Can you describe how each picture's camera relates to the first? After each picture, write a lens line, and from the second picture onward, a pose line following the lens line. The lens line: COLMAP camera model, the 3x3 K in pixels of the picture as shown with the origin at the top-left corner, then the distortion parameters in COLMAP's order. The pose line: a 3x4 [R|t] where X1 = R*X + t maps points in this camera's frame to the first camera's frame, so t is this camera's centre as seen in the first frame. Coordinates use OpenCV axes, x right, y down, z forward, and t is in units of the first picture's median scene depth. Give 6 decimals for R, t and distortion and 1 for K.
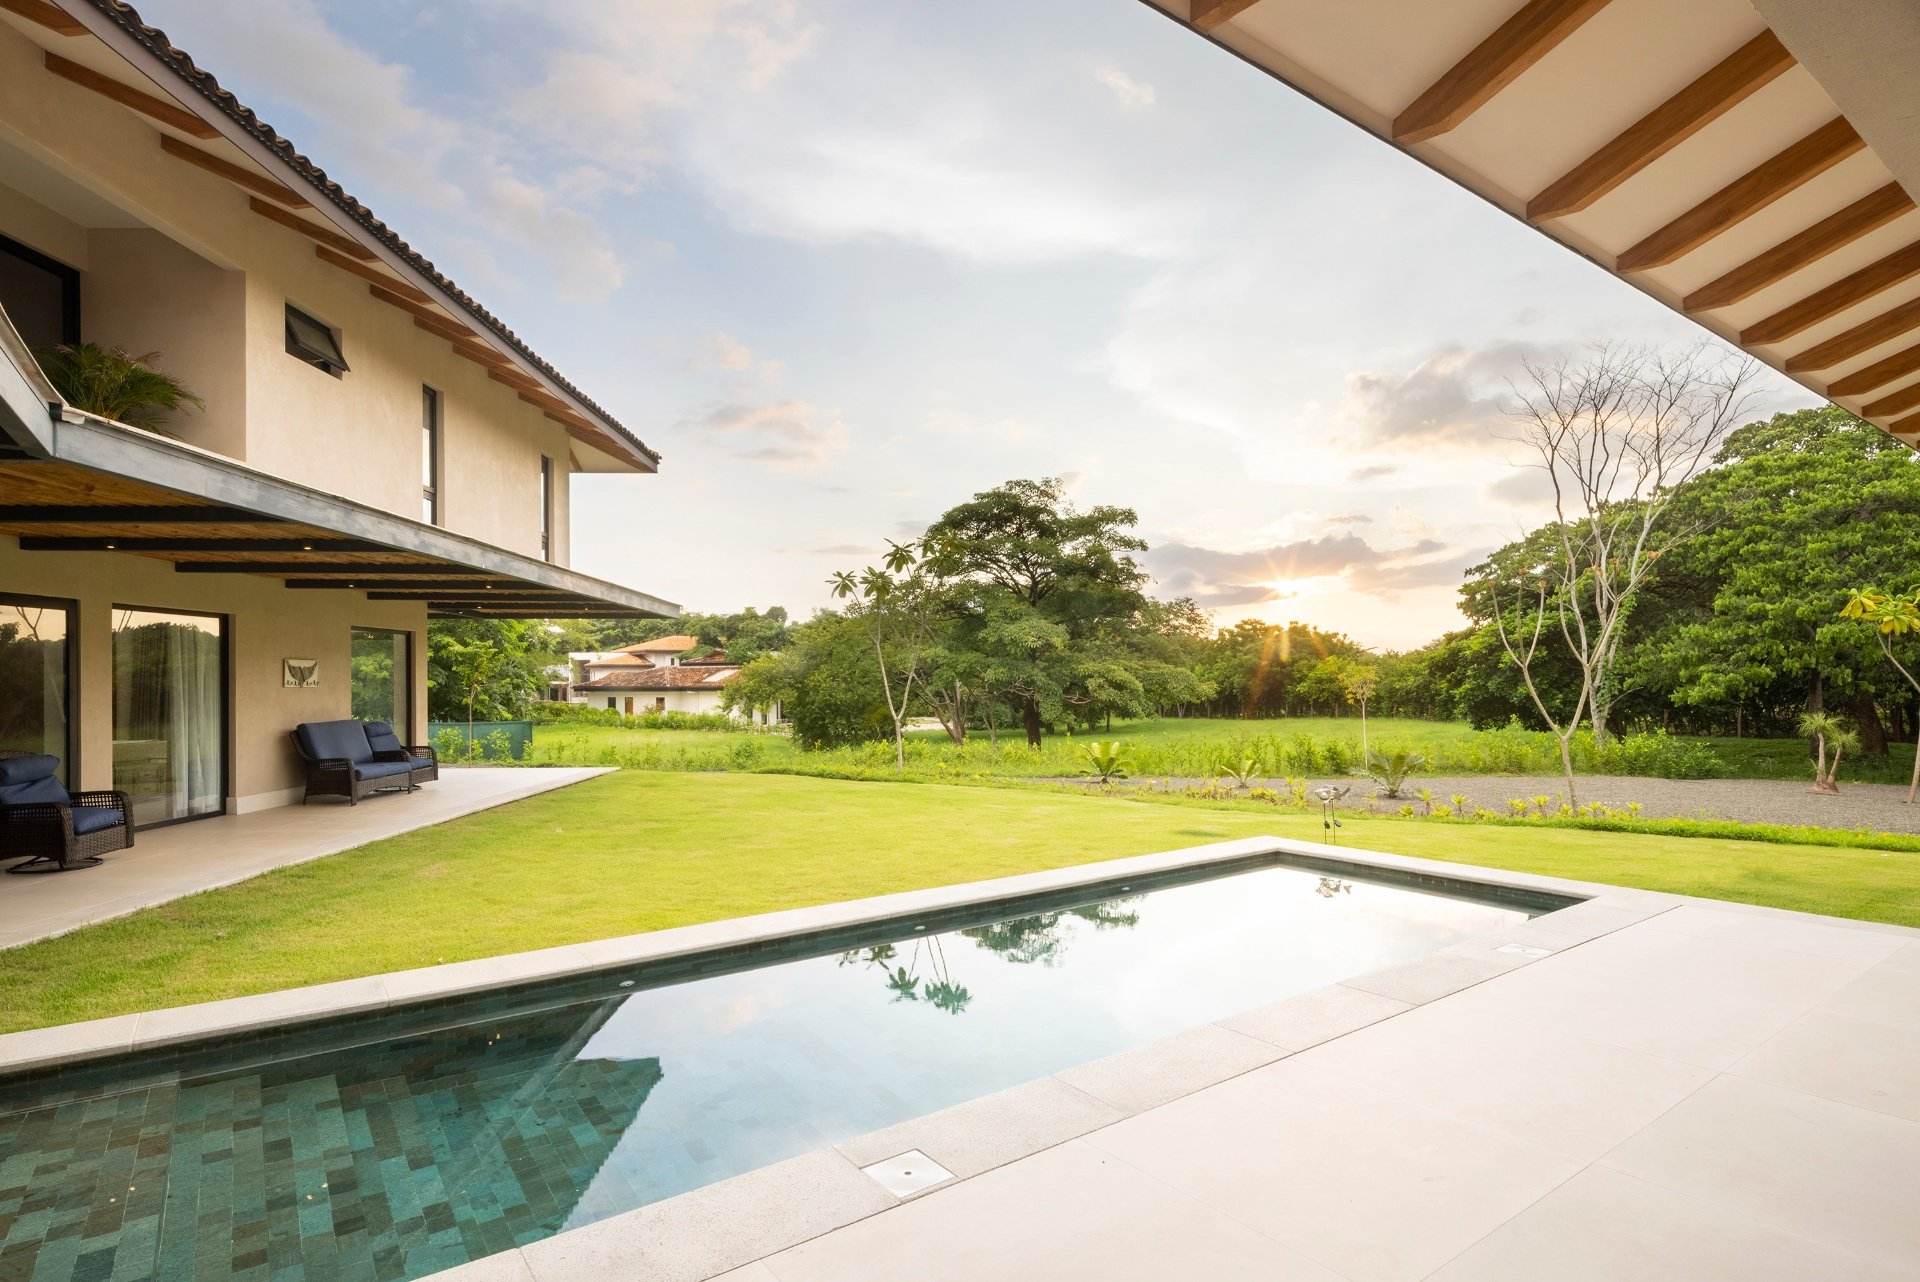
lens RADIAL K [[982.5, 0, 963.9], [0, 982.5, 702.1], [0, 0, 1]] dist [-0.003987, -0.005310]
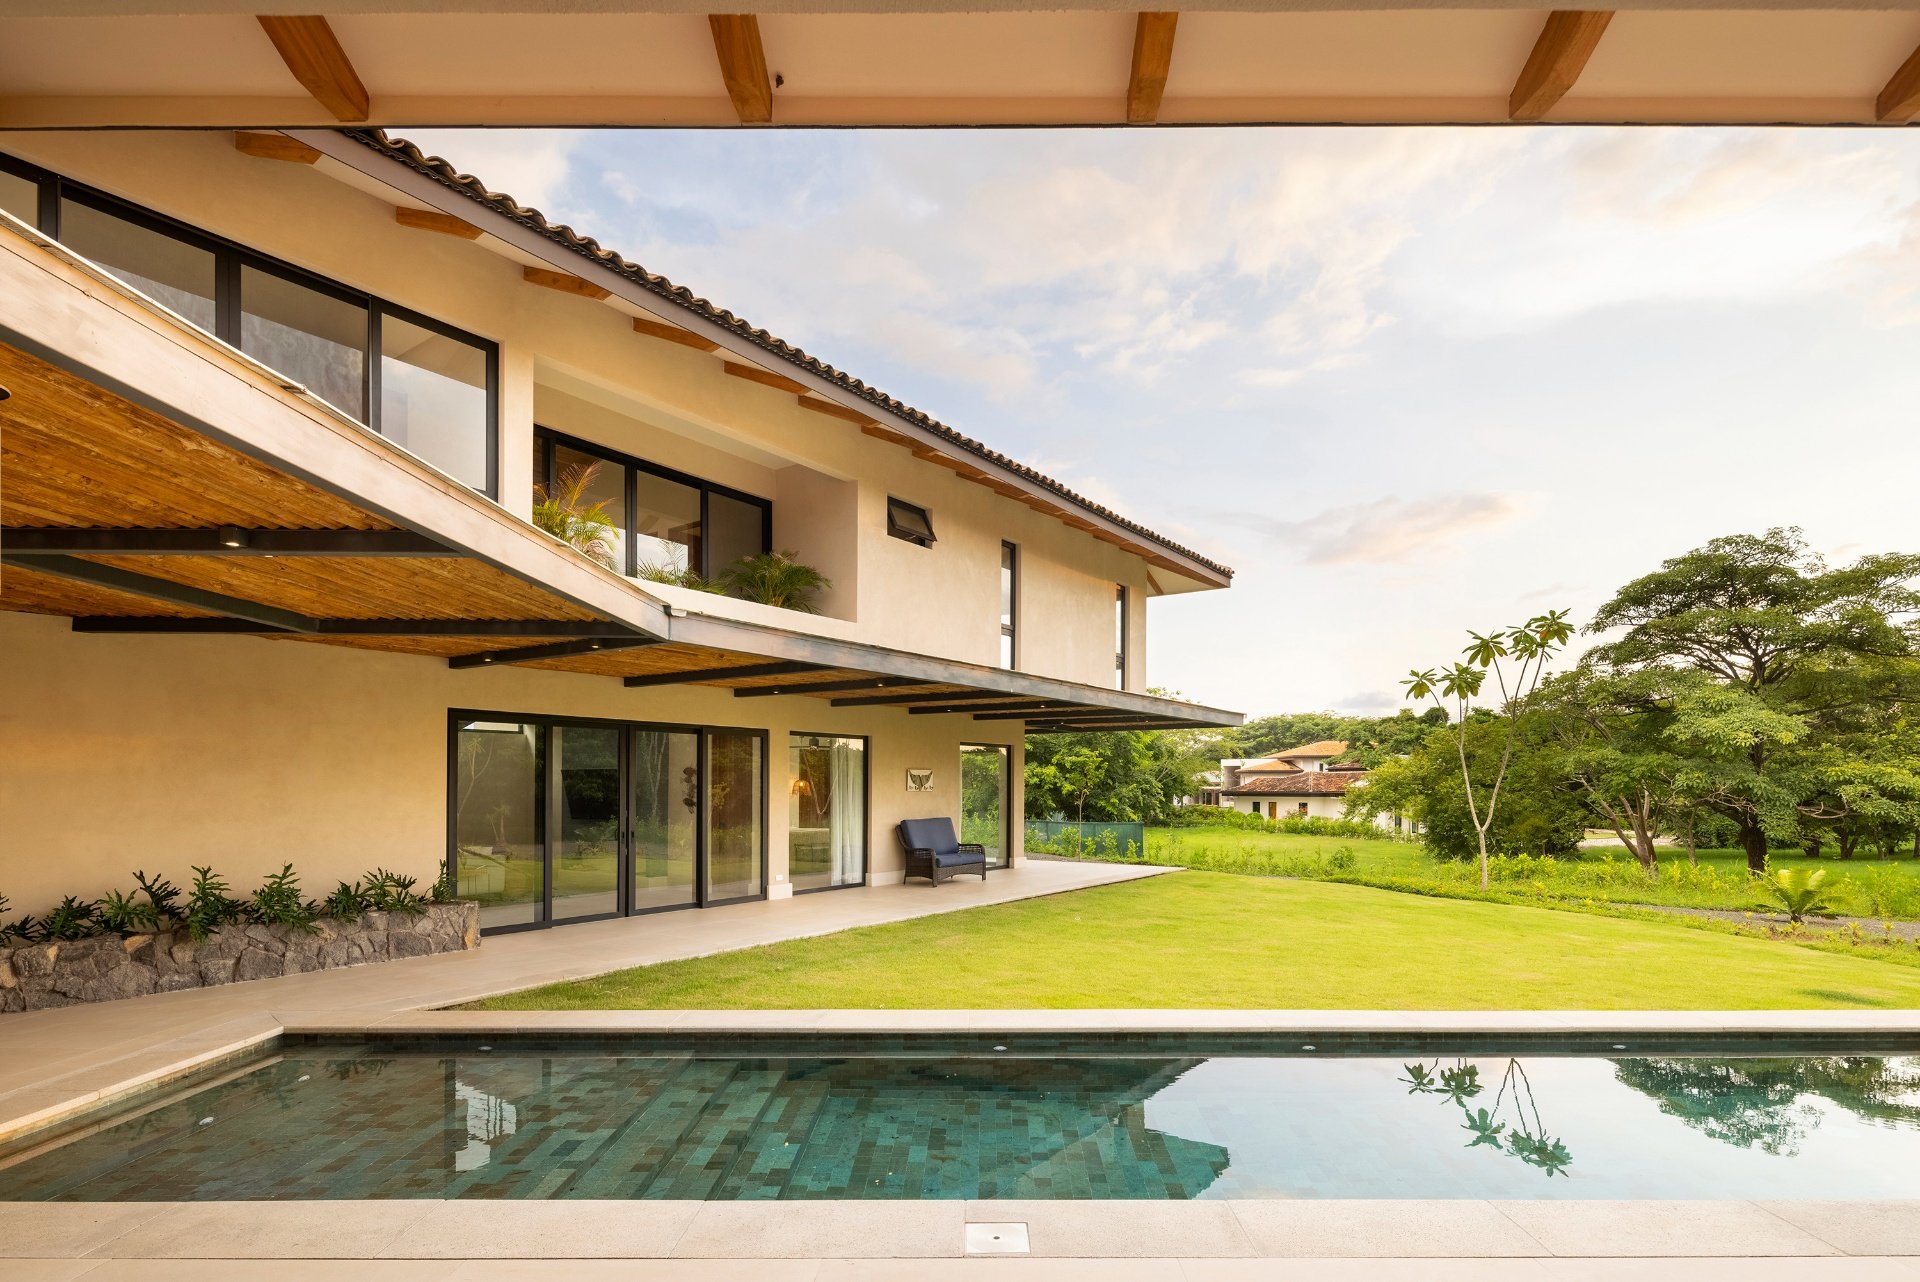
lens RADIAL K [[982.5, 0, 1004.2], [0, 982.5, 805.4], [0, 0, 1]] dist [-0.003987, -0.005310]
pose [[0.801470, 0.015388, -0.597836, 0.113743], [-0.016334, 0.999859, 0.003838, -0.001947], [0.597811, 0.006689, 0.801609, 0.022135]]
